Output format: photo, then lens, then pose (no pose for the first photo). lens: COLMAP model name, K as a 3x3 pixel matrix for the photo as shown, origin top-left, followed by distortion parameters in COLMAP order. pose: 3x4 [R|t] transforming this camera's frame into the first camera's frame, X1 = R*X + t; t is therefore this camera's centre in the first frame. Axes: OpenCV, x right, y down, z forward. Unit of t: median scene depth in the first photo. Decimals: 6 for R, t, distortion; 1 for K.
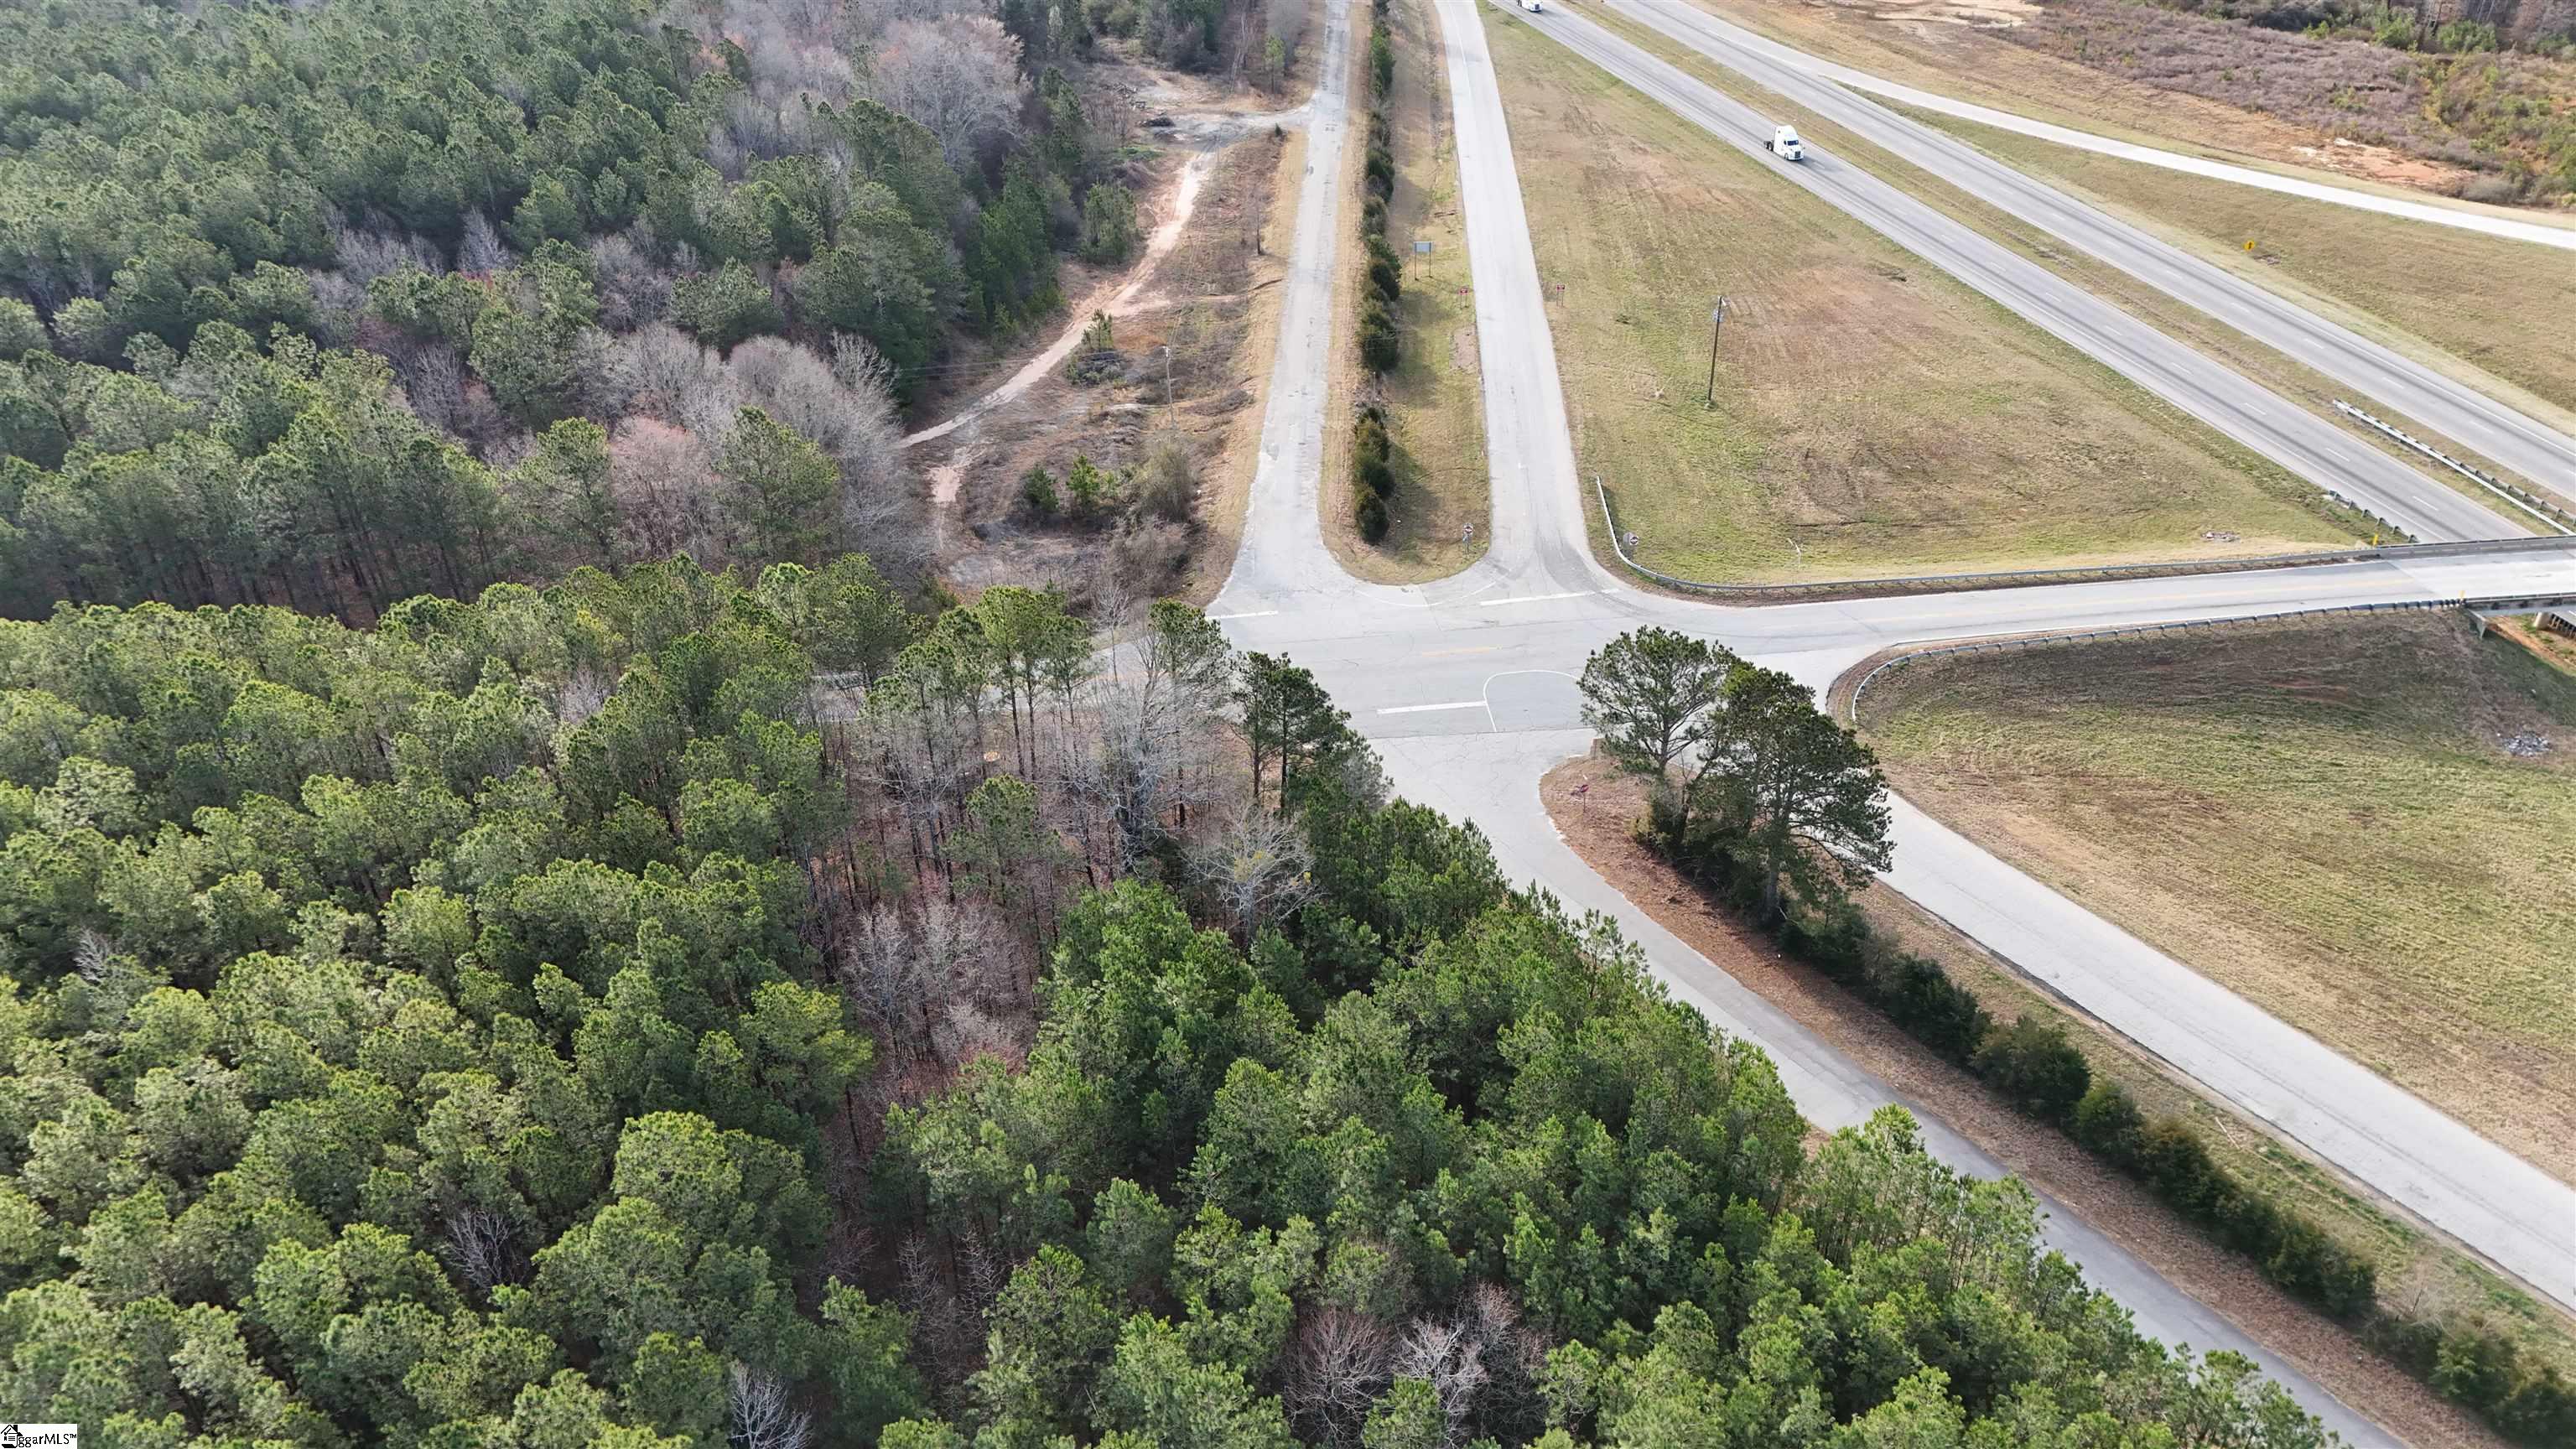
lens RADIAL K [[1866.0, 0, 1281.6], [0, 1866.0, 707.2], [0, 0, 1]] dist [0.086729, -0.069947]
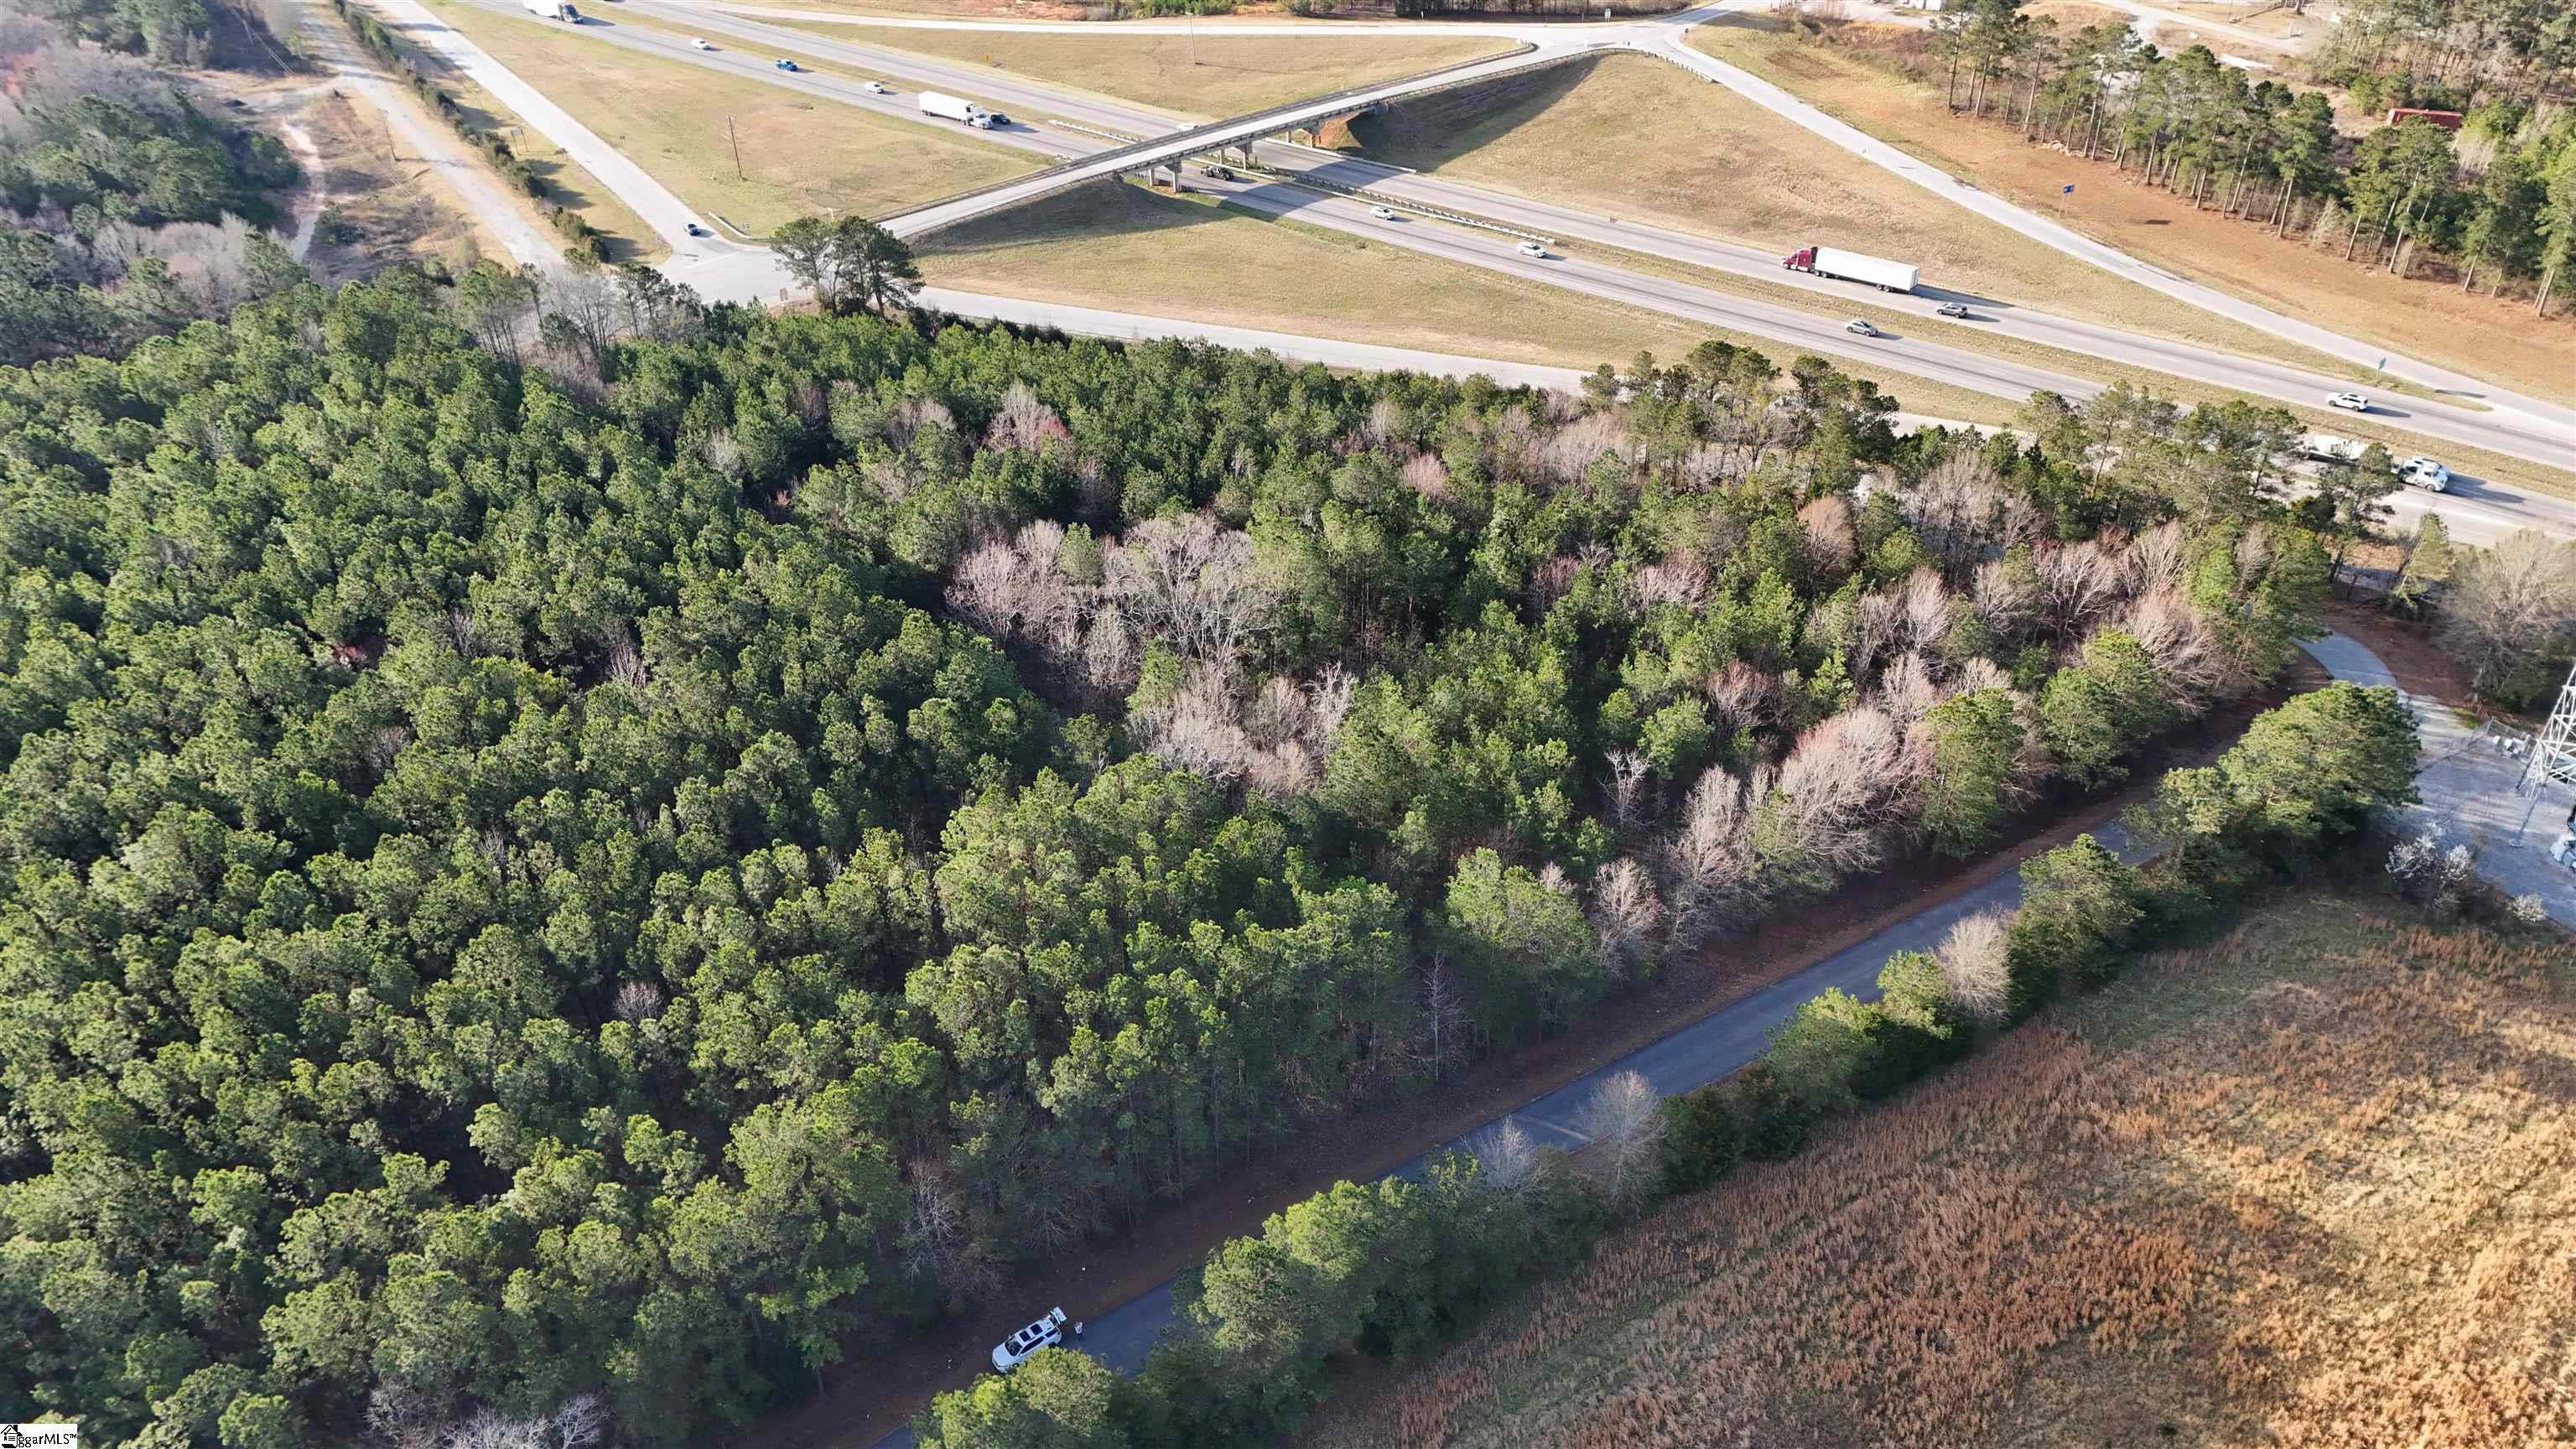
lens RADIAL K [[1858.7, 0, 1287.7], [0, 1858.7, 714.8], [0, 0, 1]] dist [0.086014, -0.073436]
pose [[0.813787, -0.324449, 0.482166, -0.373331], [0.318289, 0.942984, 0.097333, 0.305896], [-0.486255, 0.074259, 0.870656, -0.749901]]
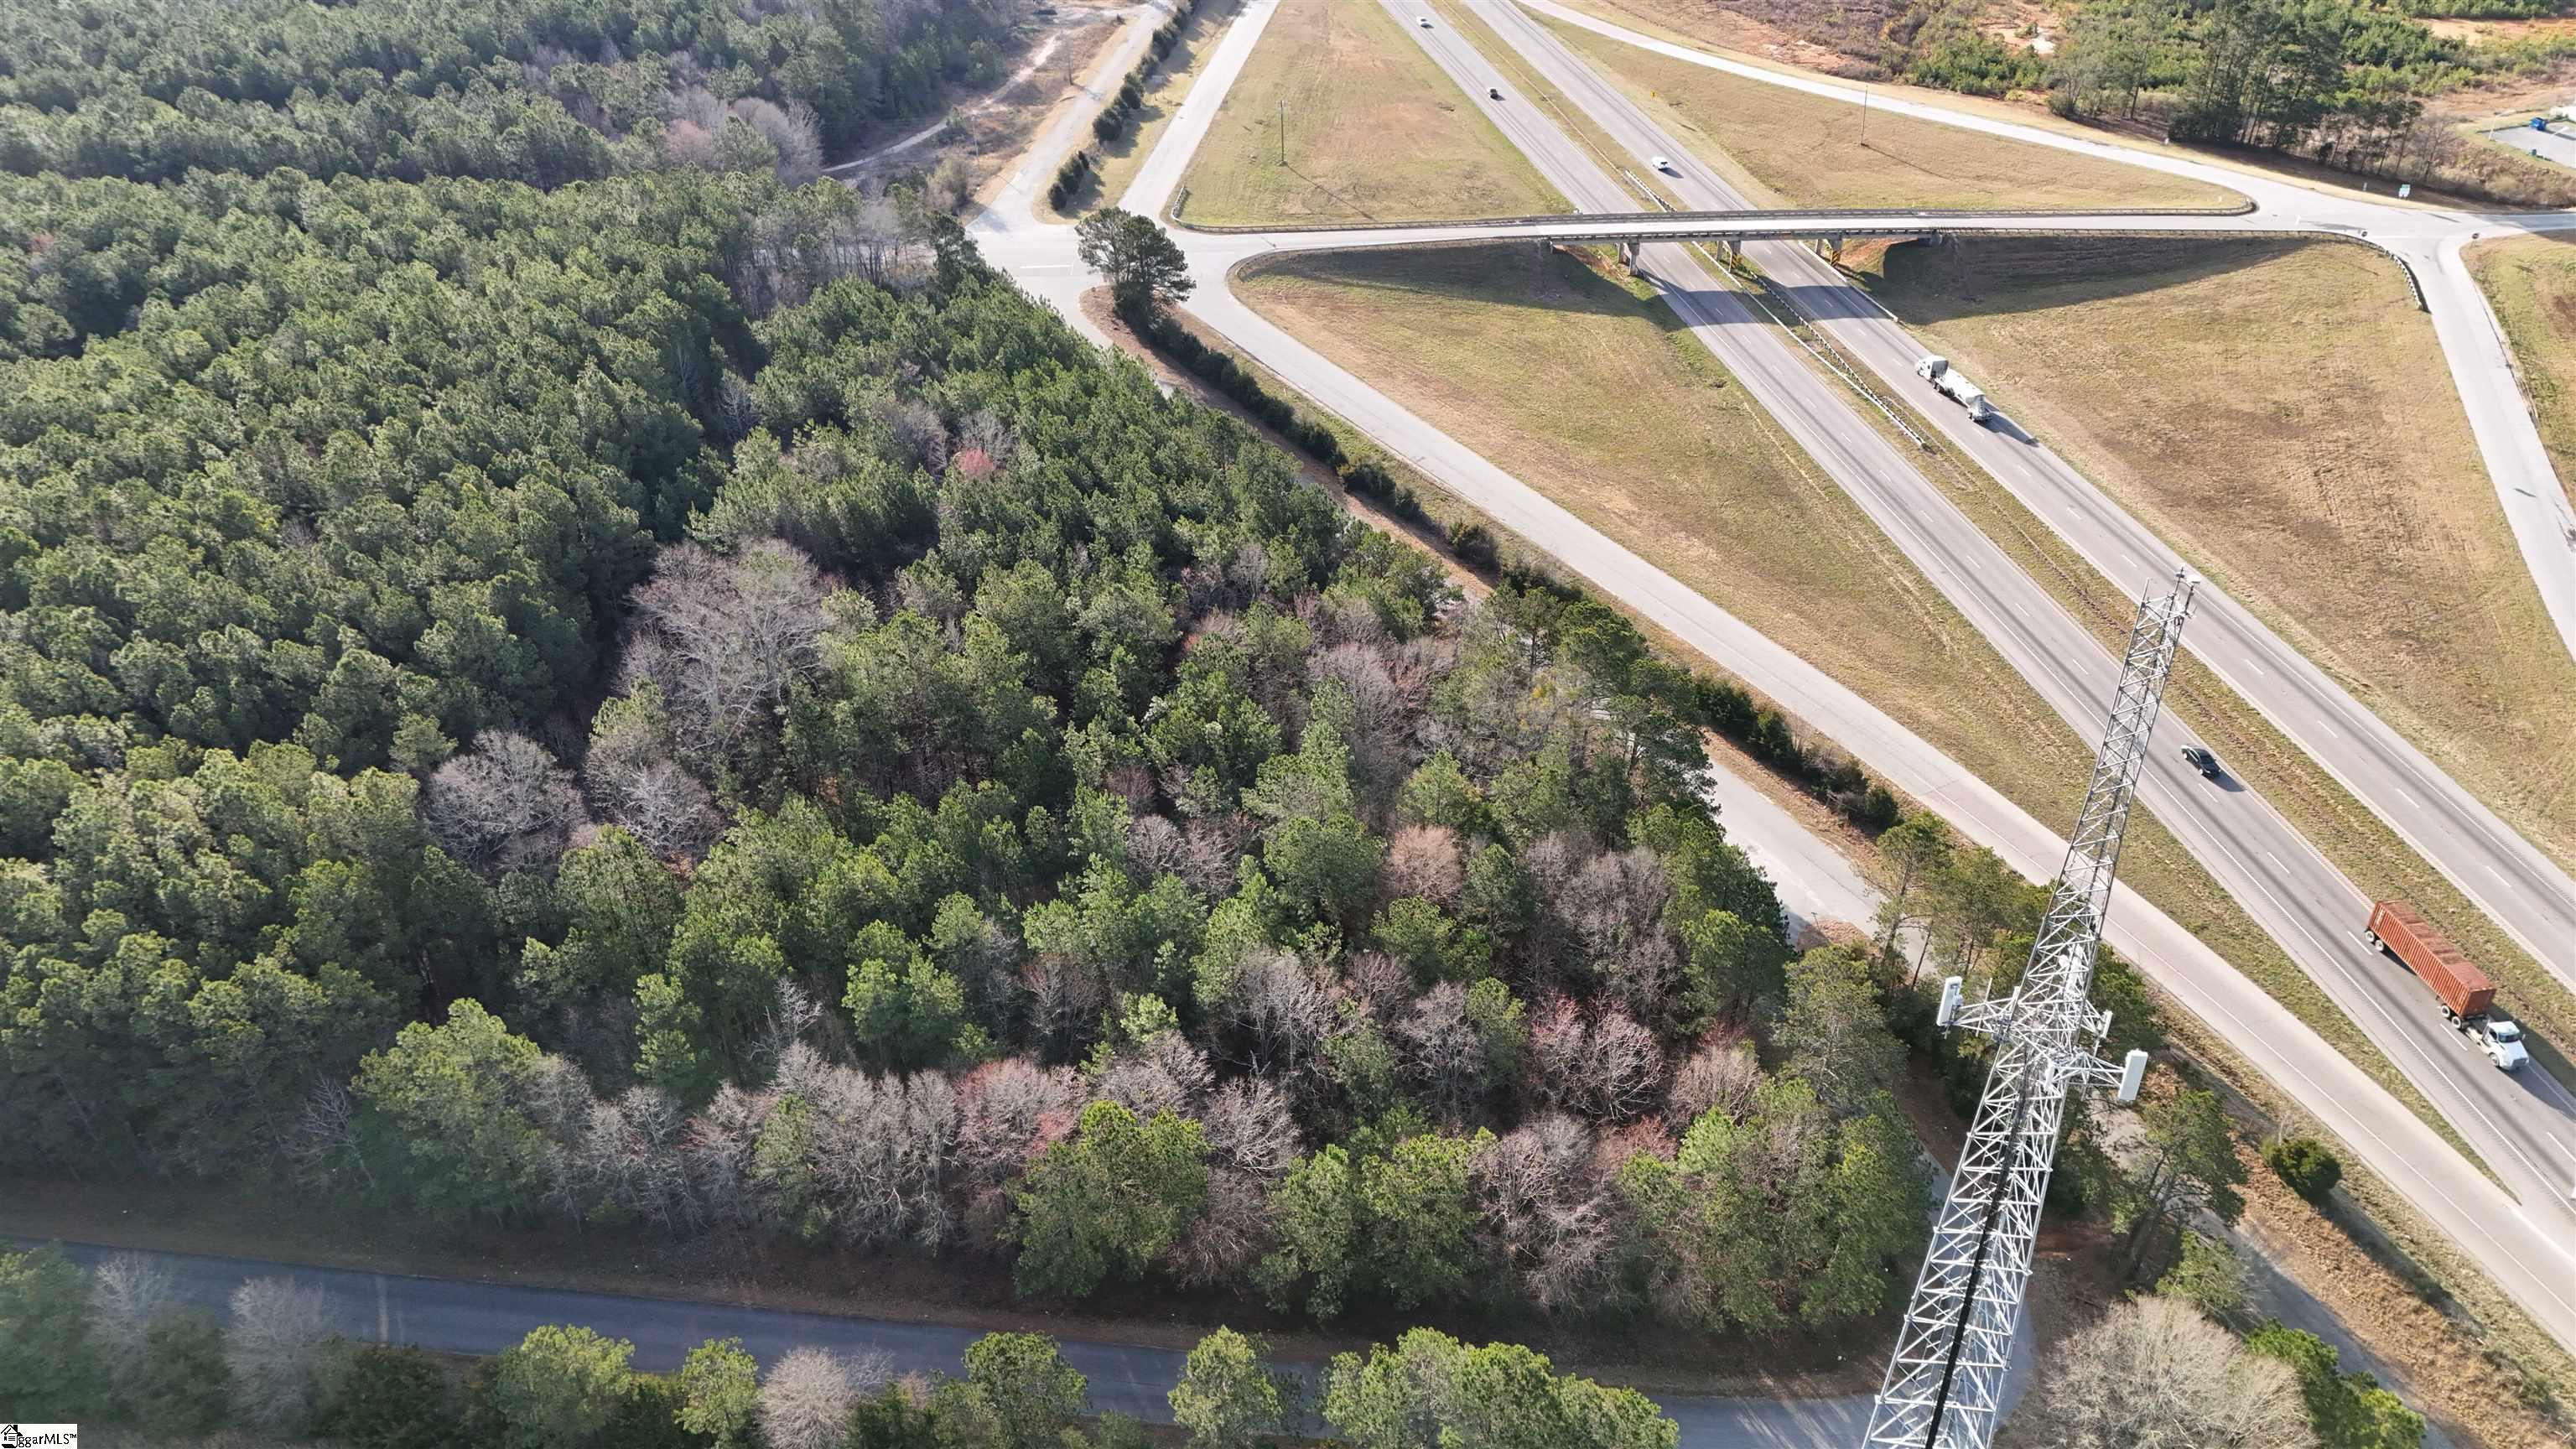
lens RADIAL K [[1858.7, 0, 1287.7], [0, 1858.7, 714.8], [0, 0, 1]] dist [0.086014, -0.073436]
pose [[0.998026, 0.039548, -0.048784, 0.345881], [-0.038196, 0.998868, 0.028350, 0.317760], [0.049850, -0.026430, 0.998407, -0.807375]]
